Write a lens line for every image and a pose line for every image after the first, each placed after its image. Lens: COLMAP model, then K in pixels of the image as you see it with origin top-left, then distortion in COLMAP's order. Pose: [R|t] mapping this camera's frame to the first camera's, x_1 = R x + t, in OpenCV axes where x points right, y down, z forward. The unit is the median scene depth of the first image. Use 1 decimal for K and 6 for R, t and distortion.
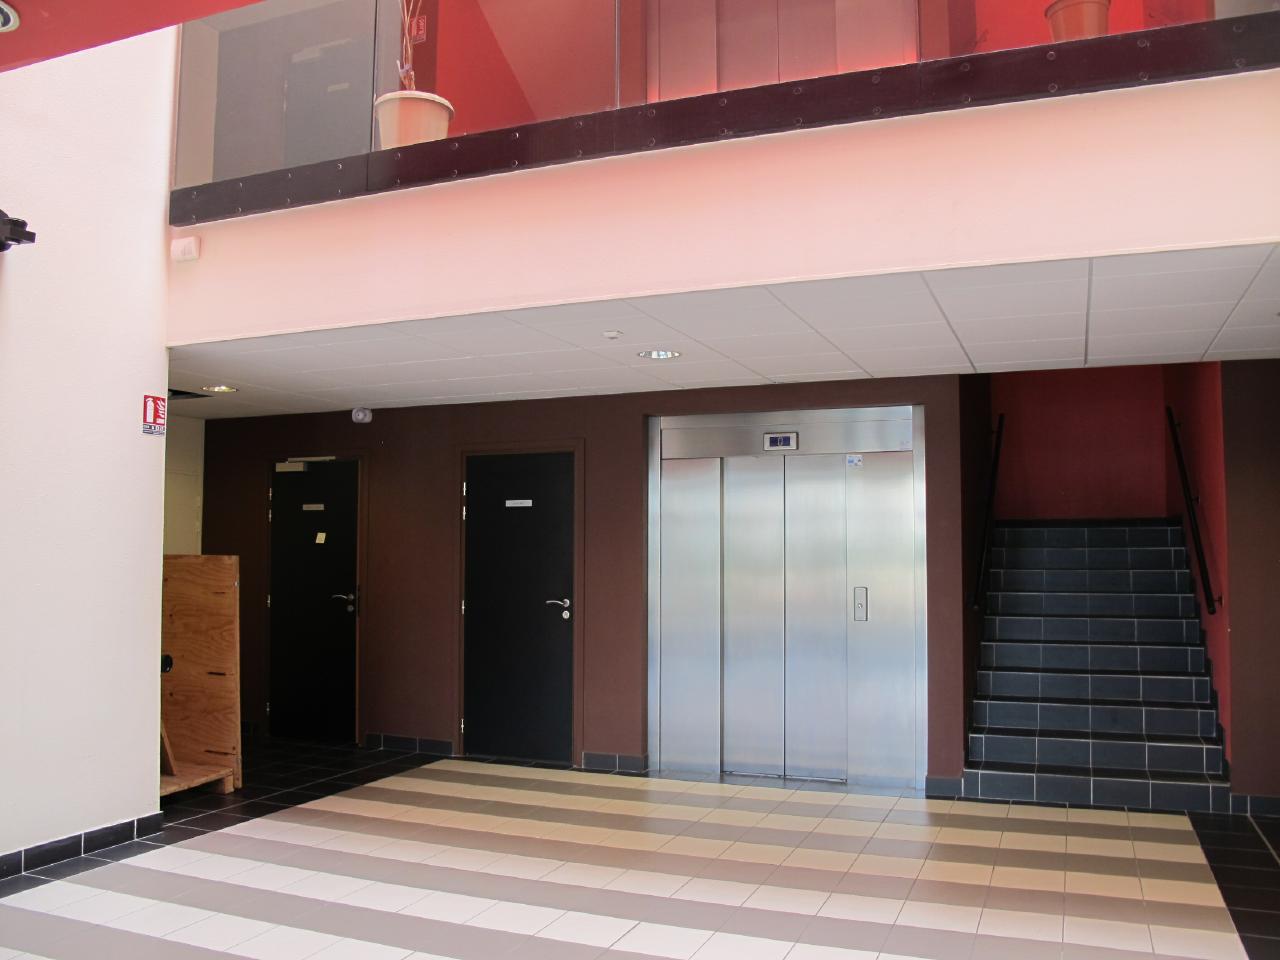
lens RADIAL K [[1084.4, 0, 640.0], [0, 1084.4, 480.0], [0, 0, 1]] dist [-0.137161, 0.106510]
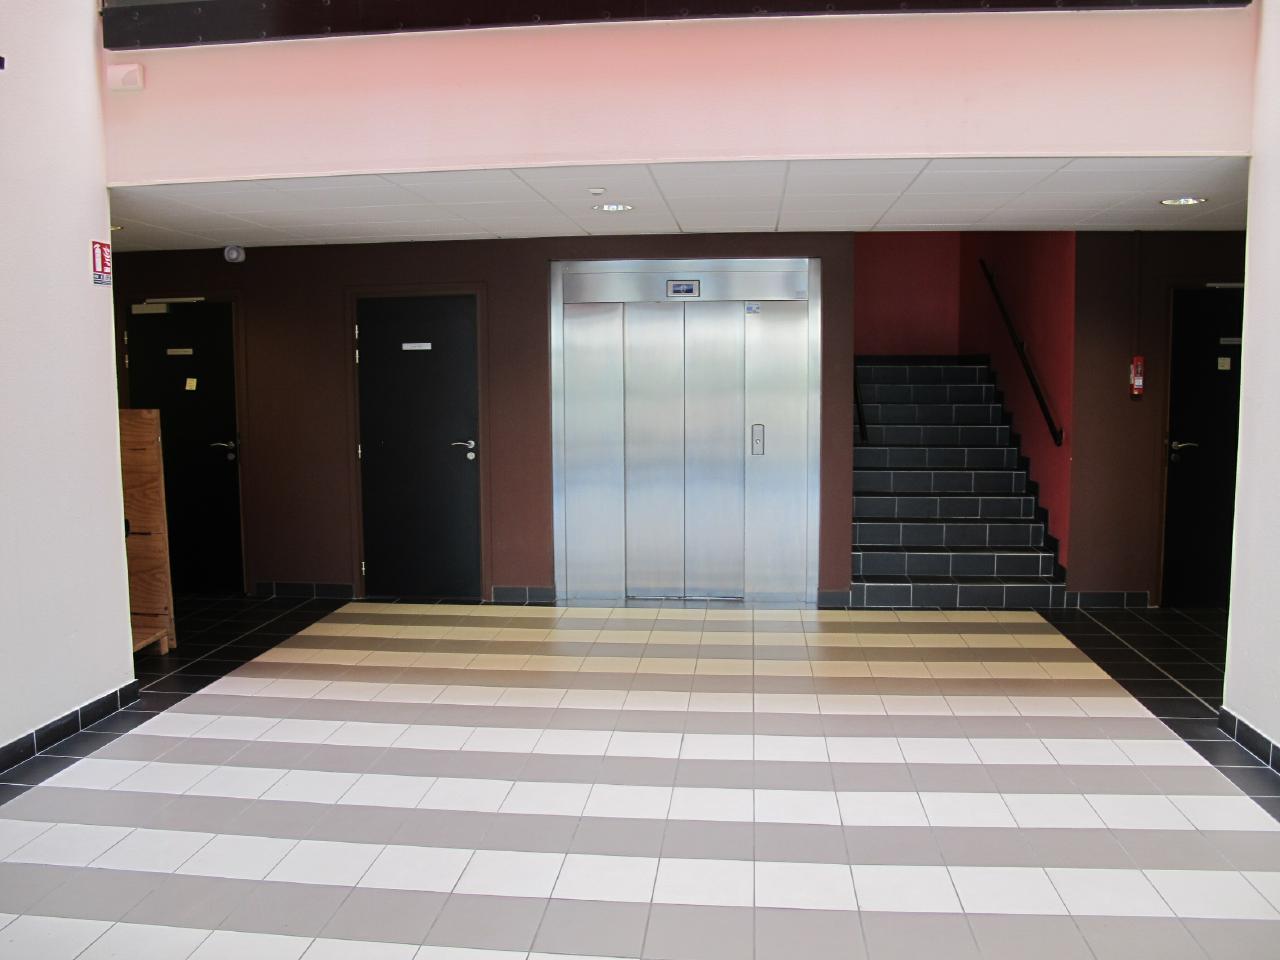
lens RADIAL K [[1084.4, 0, 640.0], [0, 1084.4, 480.0], [0, 0, 1]] dist [-0.137161, 0.106510]
pose [[0.959715, -0.036406, 0.278606, -0.224840], [-0.009989, 0.986523, 0.163320, -0.024278], [-0.280797, -0.159524, 0.946417, -0.019015]]
